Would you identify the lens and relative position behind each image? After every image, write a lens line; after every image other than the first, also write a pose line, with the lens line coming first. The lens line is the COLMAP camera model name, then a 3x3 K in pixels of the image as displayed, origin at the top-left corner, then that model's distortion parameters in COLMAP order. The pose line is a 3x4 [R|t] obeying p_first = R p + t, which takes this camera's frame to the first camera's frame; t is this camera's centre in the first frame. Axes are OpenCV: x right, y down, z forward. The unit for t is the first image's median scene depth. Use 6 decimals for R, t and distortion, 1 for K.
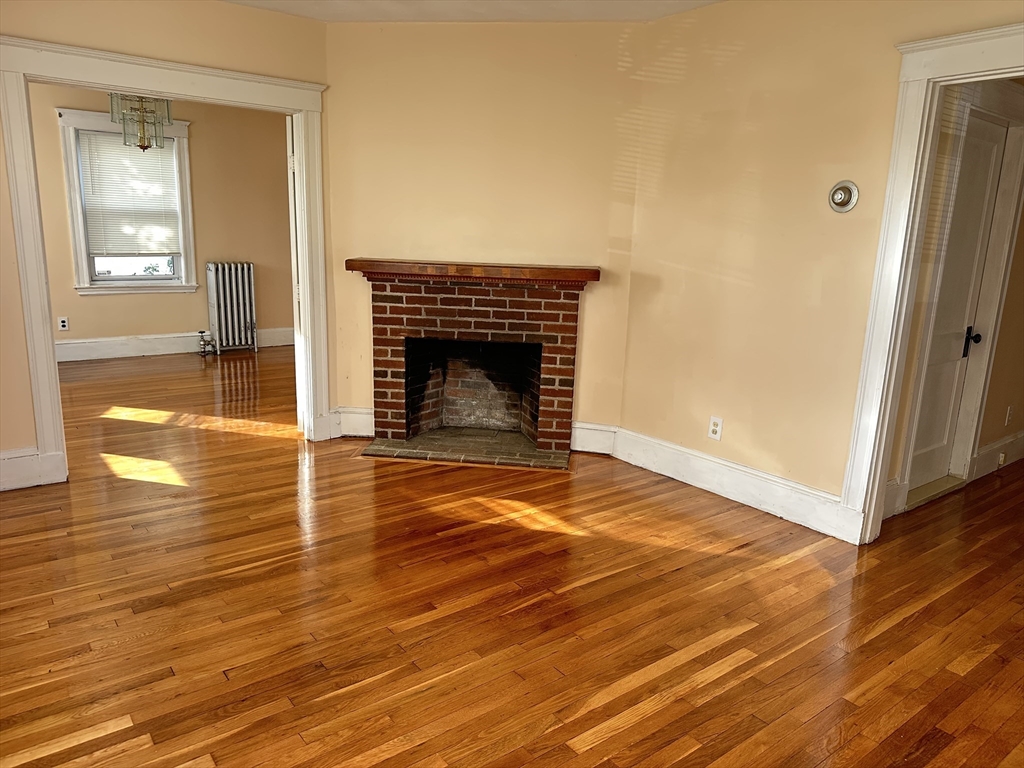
lens RADIAL K [[713.3, 0, 512.2], [0, 713.3, 382.4], [0, 0, 1]] dist [0.067802, -0.058473]
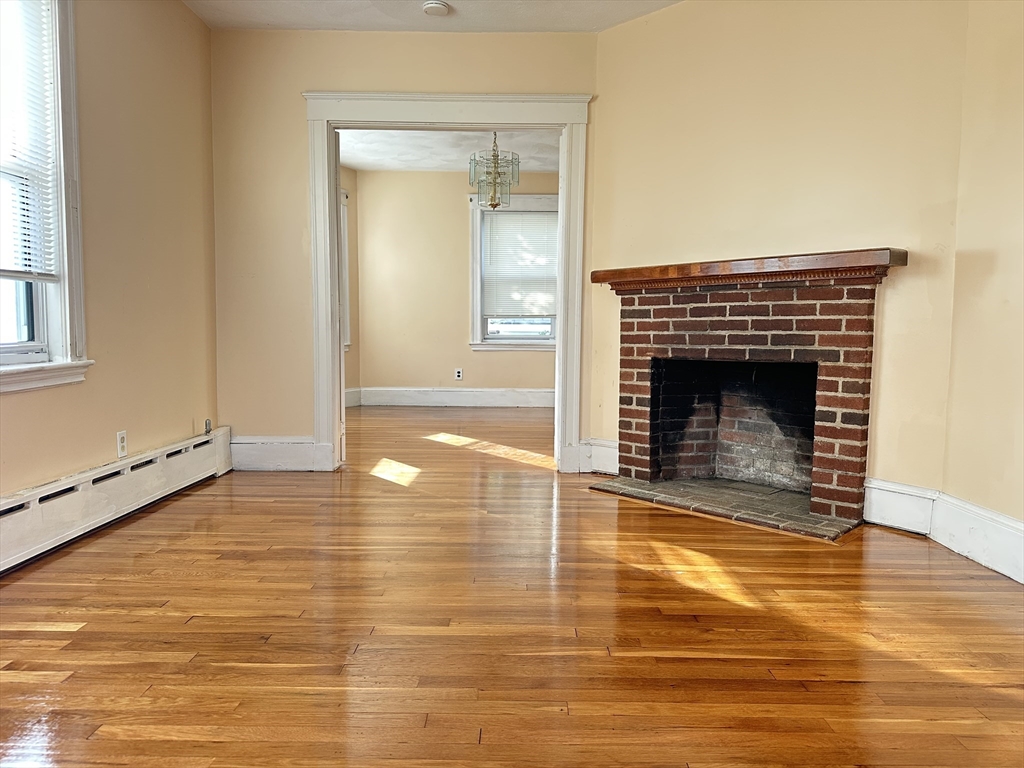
lens RADIAL K [[713.3, 0, 505.8], [0, 713.3, 387.5], [0, 0, 1]] dist [0.067802, -0.058473]
pose [[0.784215, 0.022852, -0.620069, 0.245068], [-0.111468, 0.988253, -0.104555, 0.081266], [0.610395, 0.151111, 0.777549, 0.239947]]
